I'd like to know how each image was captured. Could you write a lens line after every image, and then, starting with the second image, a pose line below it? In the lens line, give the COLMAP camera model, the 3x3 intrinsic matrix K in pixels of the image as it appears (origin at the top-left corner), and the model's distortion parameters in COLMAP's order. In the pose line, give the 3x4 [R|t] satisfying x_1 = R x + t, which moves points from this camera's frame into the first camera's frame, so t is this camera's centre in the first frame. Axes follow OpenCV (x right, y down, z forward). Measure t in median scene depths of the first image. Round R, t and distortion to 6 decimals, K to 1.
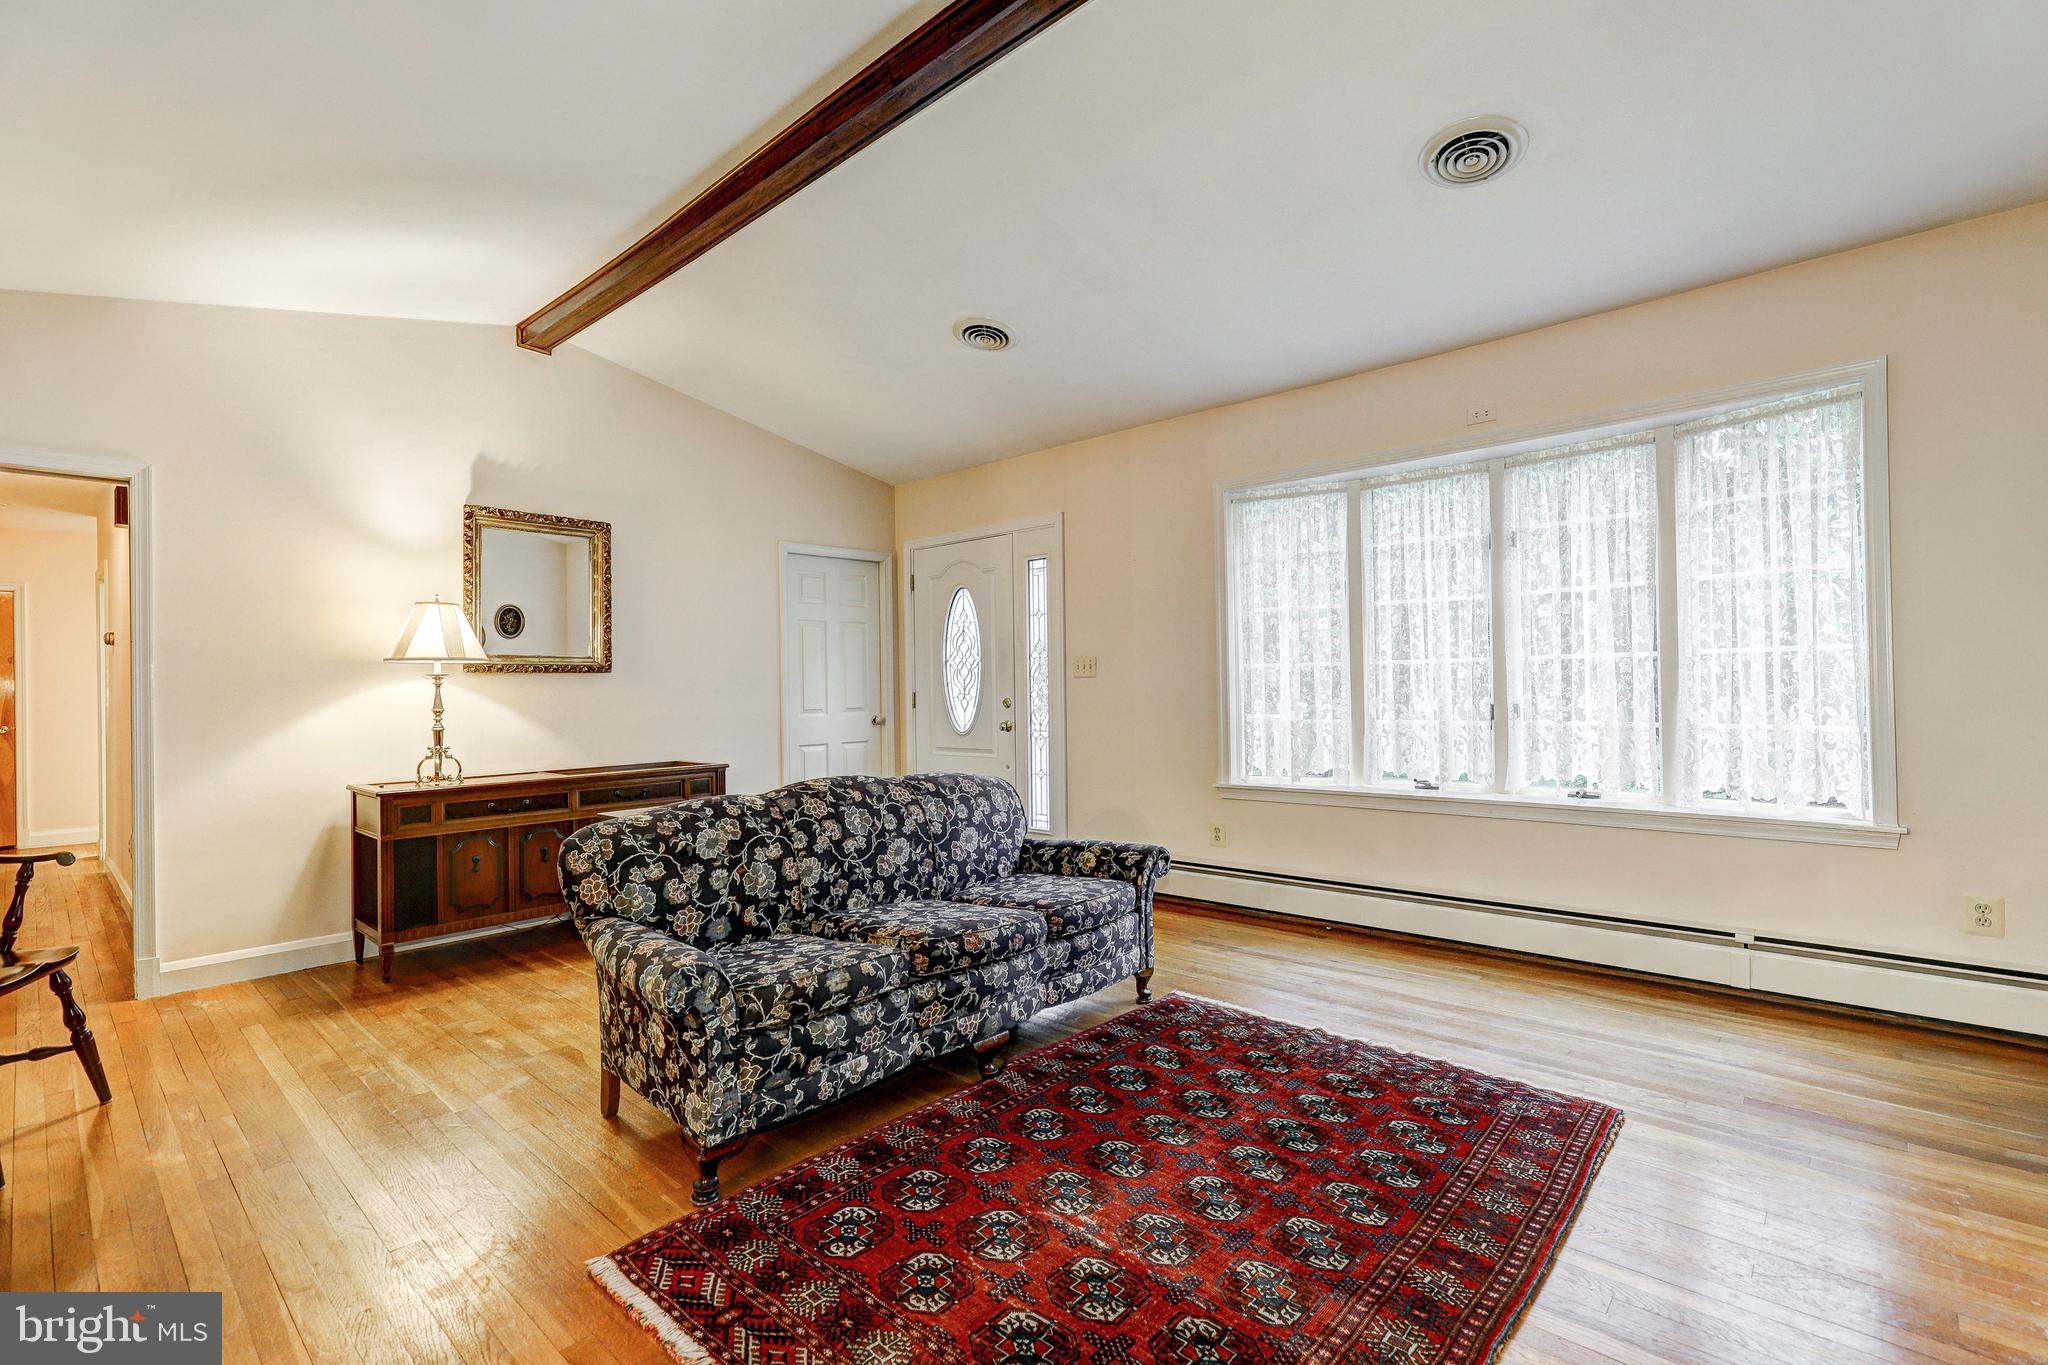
lens RADIAL K [[919.5, 0, 1031.9], [0, 919.5, 681.6], [0, 0, 1]] dist [0.001734, 0.000297]
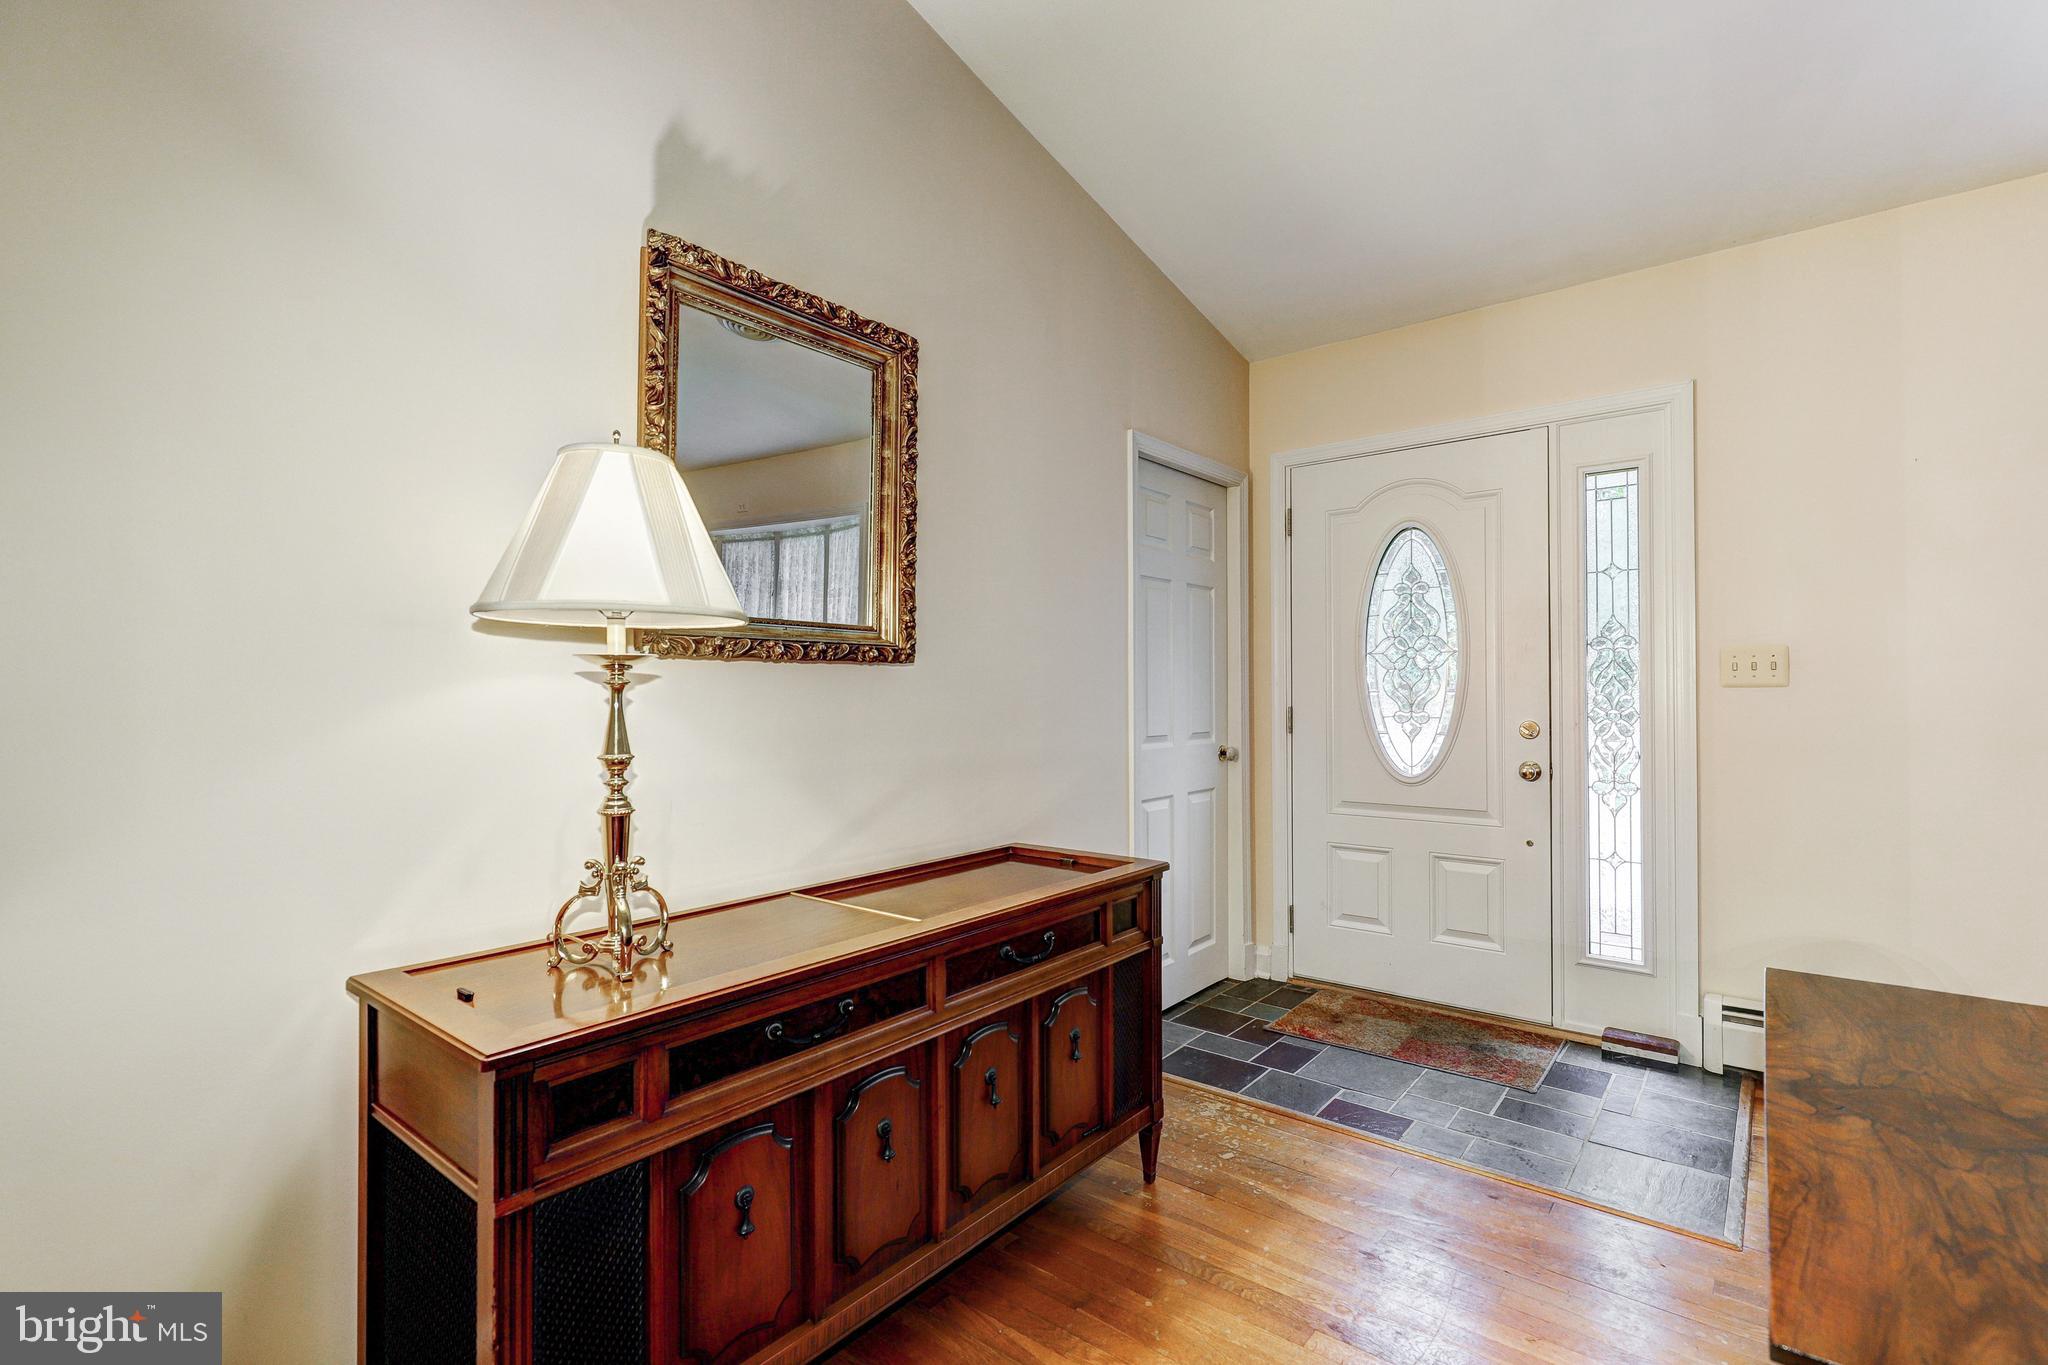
lens RADIAL K [[919.5, 0, 1031.9], [0, 919.5, 681.6], [0, 0, 1]] dist [0.001734, 0.000297]
pose [[0.997318, 0.011471, 0.072287, -0.450775], [-0.010839, 0.999900, -0.009138, 0.003095], [-0.072385, 0.008330, 0.997342, 0.560251]]
